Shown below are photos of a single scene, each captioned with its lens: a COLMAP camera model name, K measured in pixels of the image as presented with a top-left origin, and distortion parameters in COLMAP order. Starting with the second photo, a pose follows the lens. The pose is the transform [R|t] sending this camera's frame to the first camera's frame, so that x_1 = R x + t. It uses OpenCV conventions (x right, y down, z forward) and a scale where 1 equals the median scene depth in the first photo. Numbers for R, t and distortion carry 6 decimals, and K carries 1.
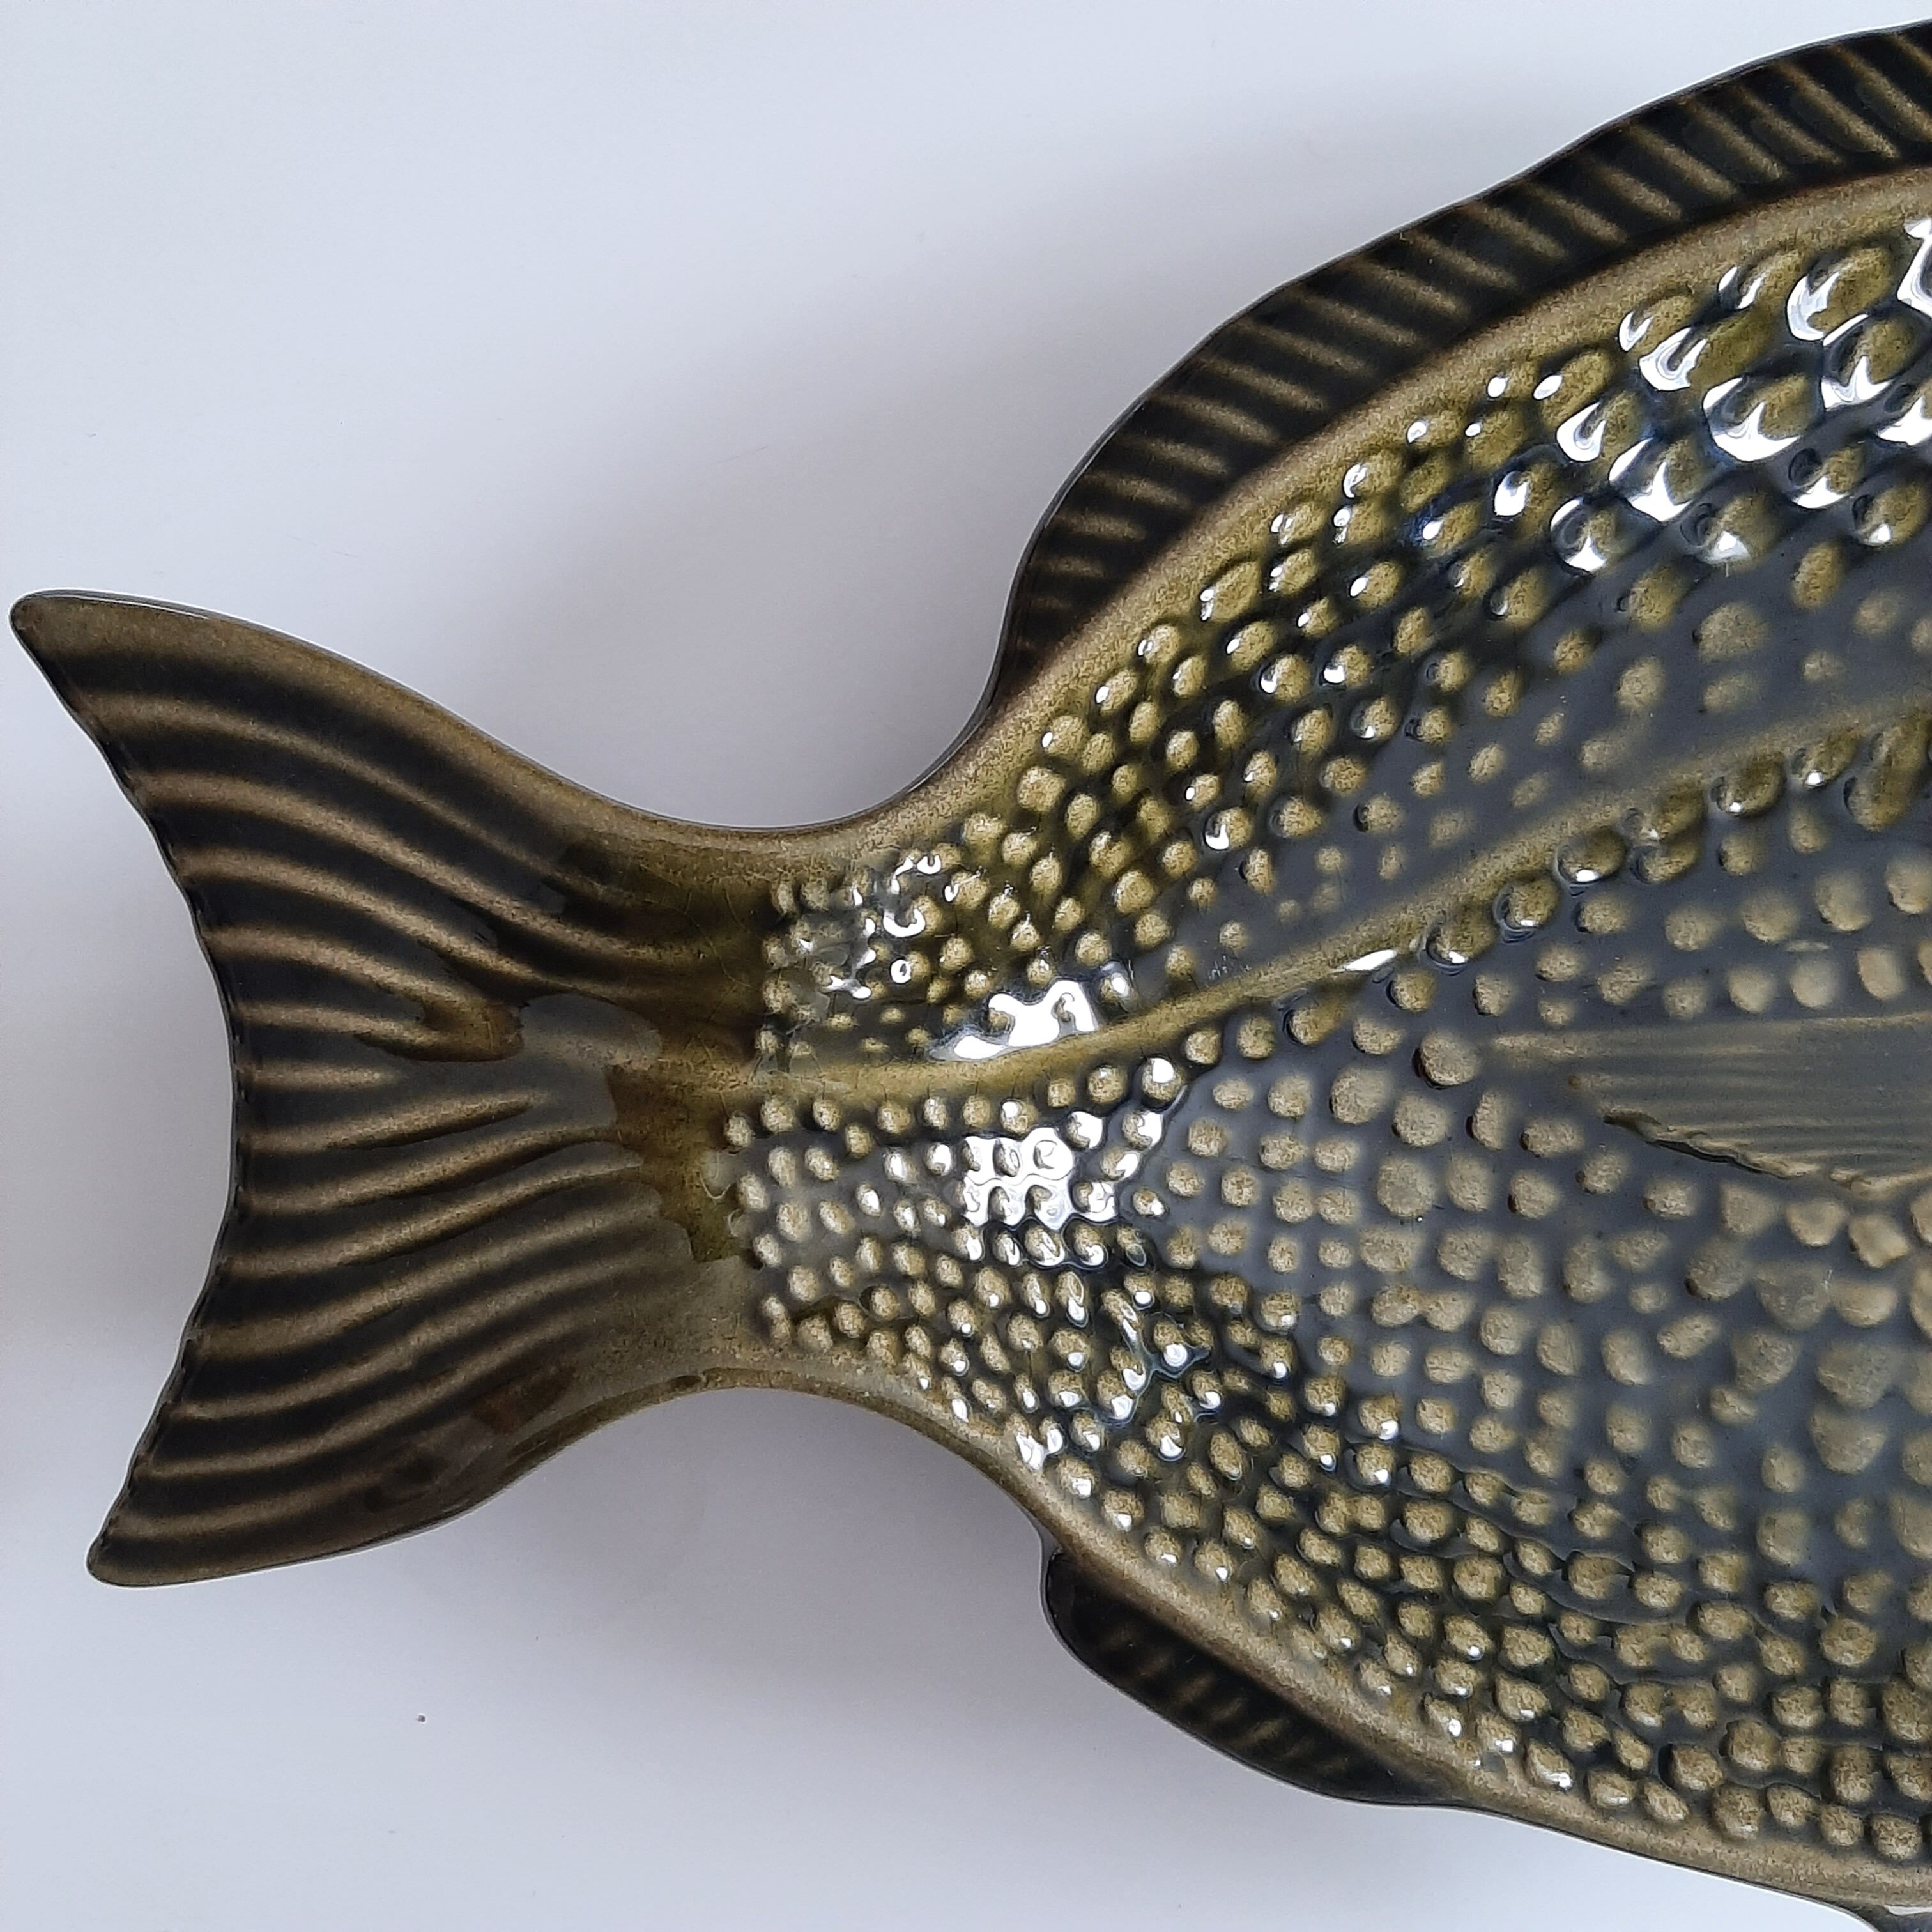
lens RADIAL K [[2025.8, 0, 929.4], [0, 2025.8, 1002.5], [0, 0, 1]] dist [0.100965, -0.252295]
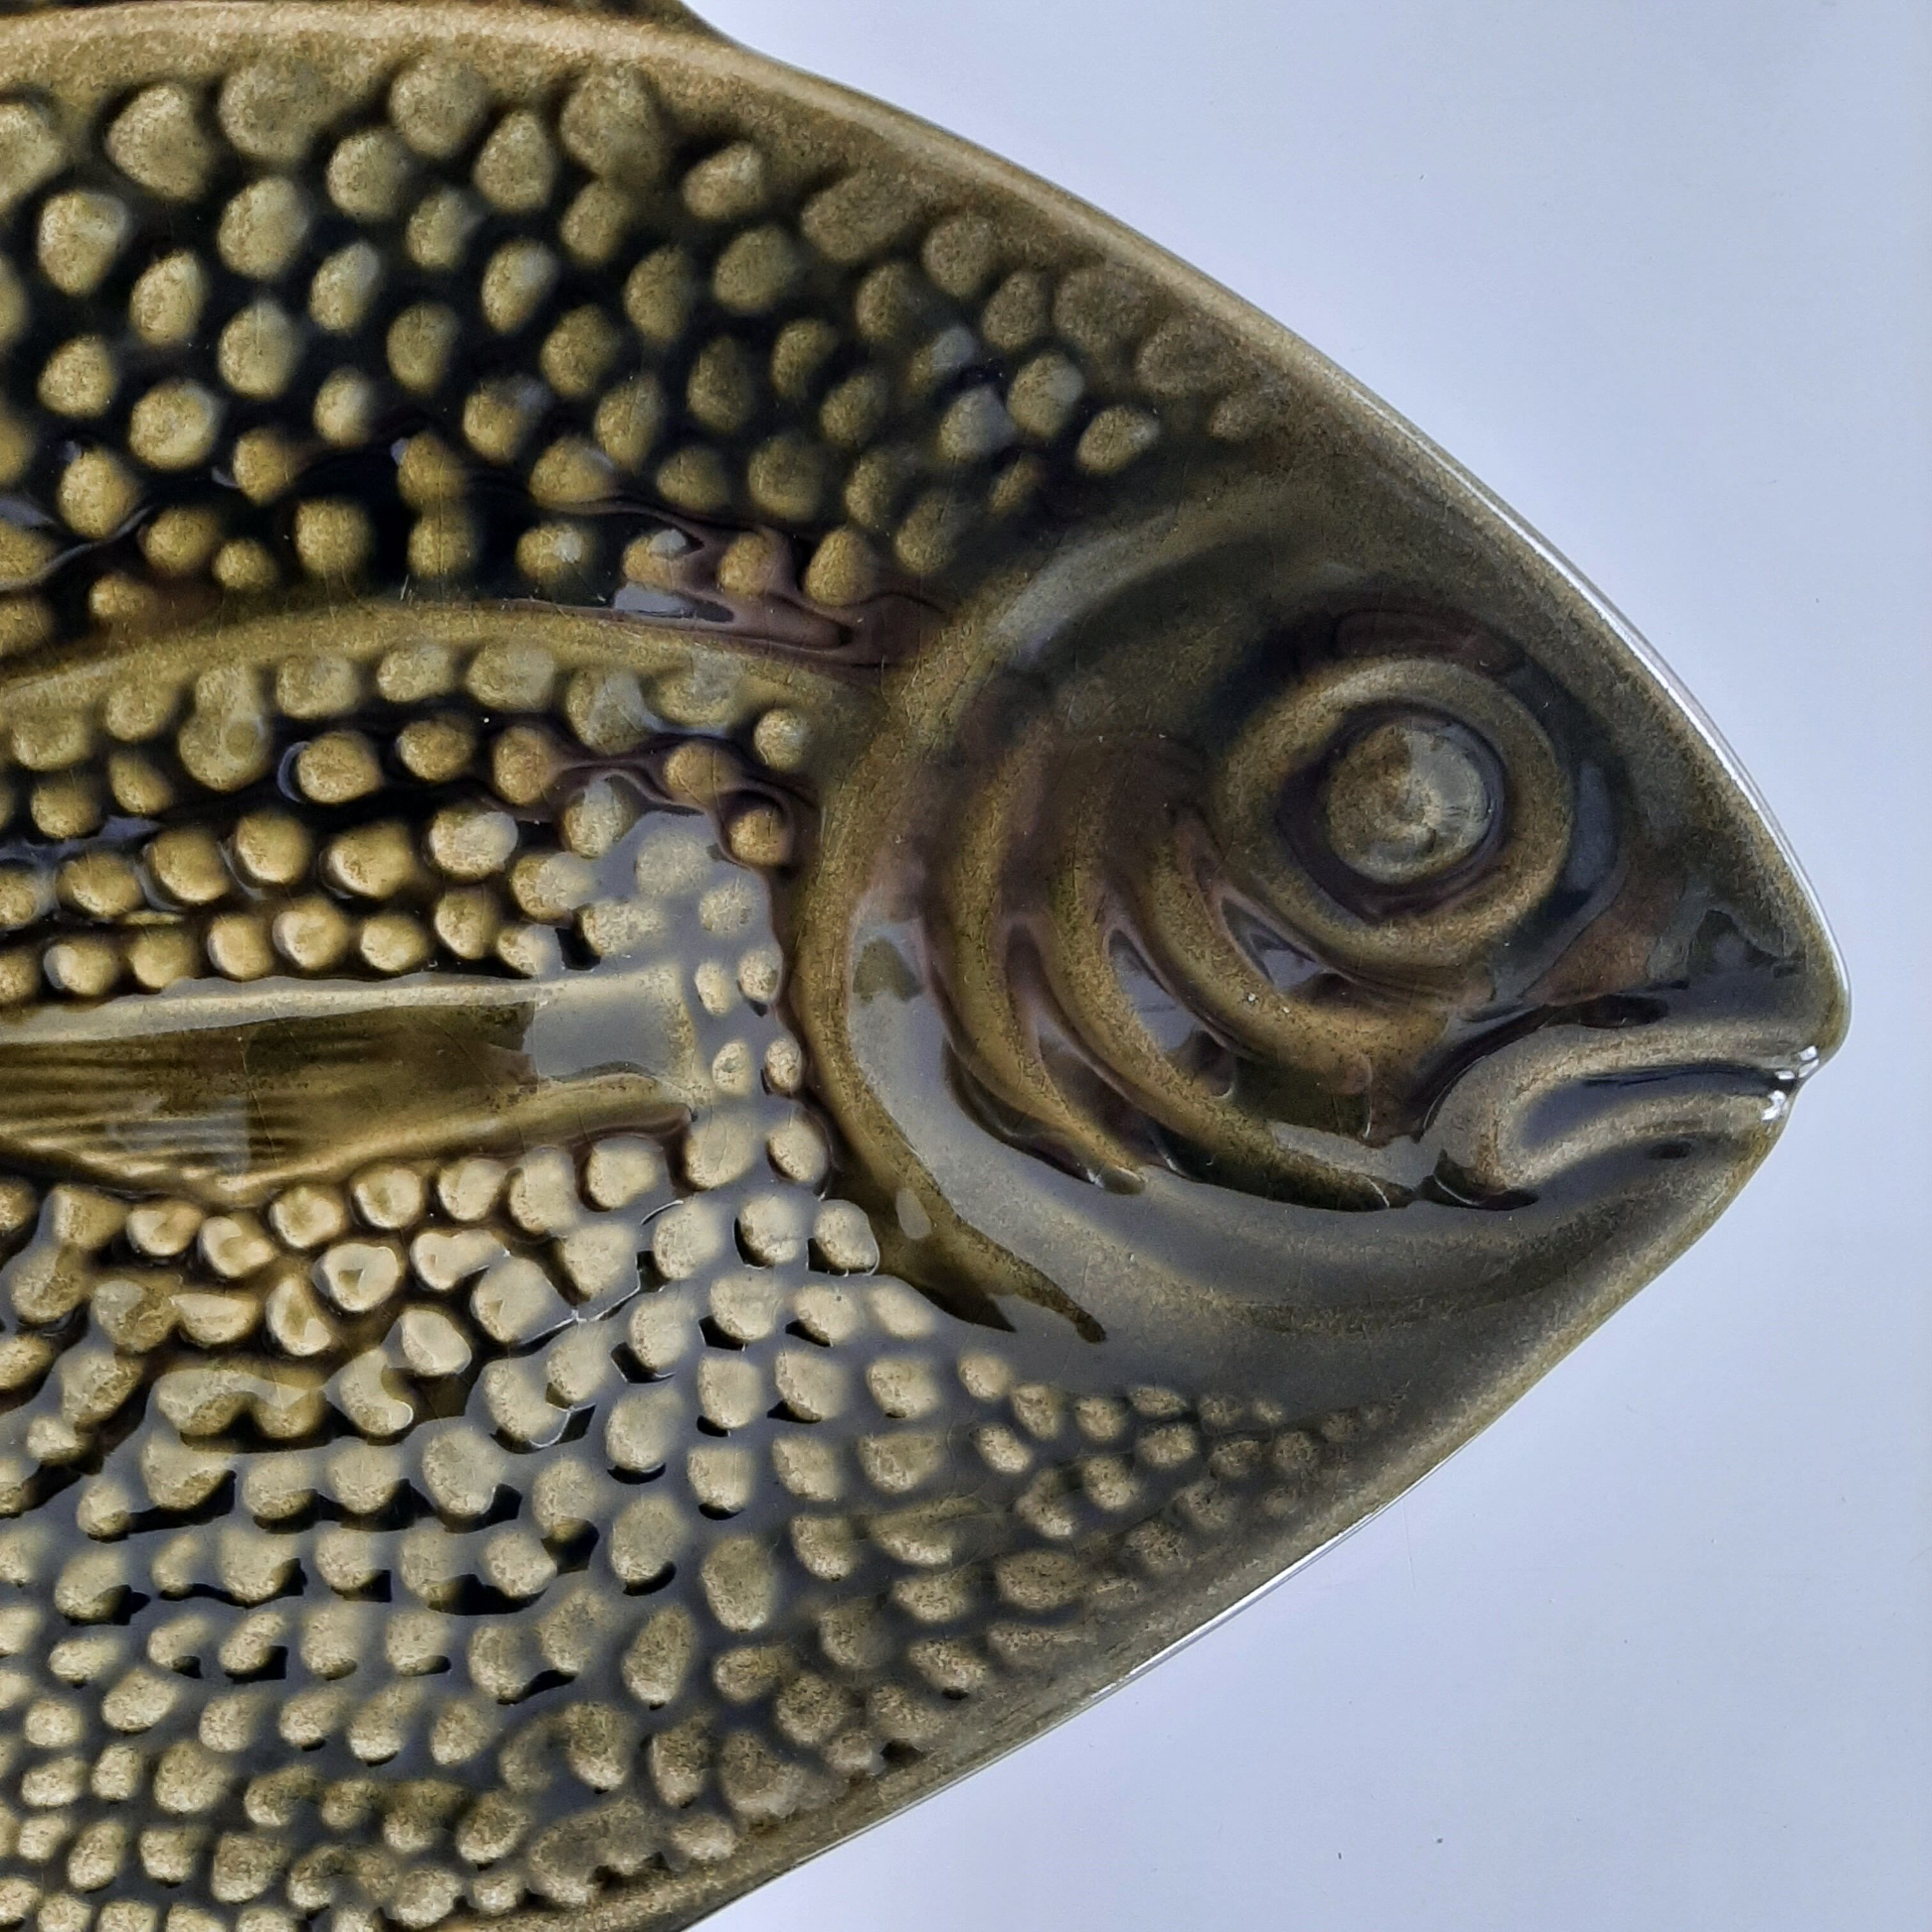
lens RADIAL K [[1957.0, 0, 965.0], [0, 1957.0, 994.8], [0, 0, 1]] dist [-0.016981, -0.026926]
pose [[0.969651, -0.012442, 0.244178, 0.605220], [-0.005035, 0.997476, 0.070821, -0.059776], [-0.244443, -0.069901, 0.967141, 0.107987]]
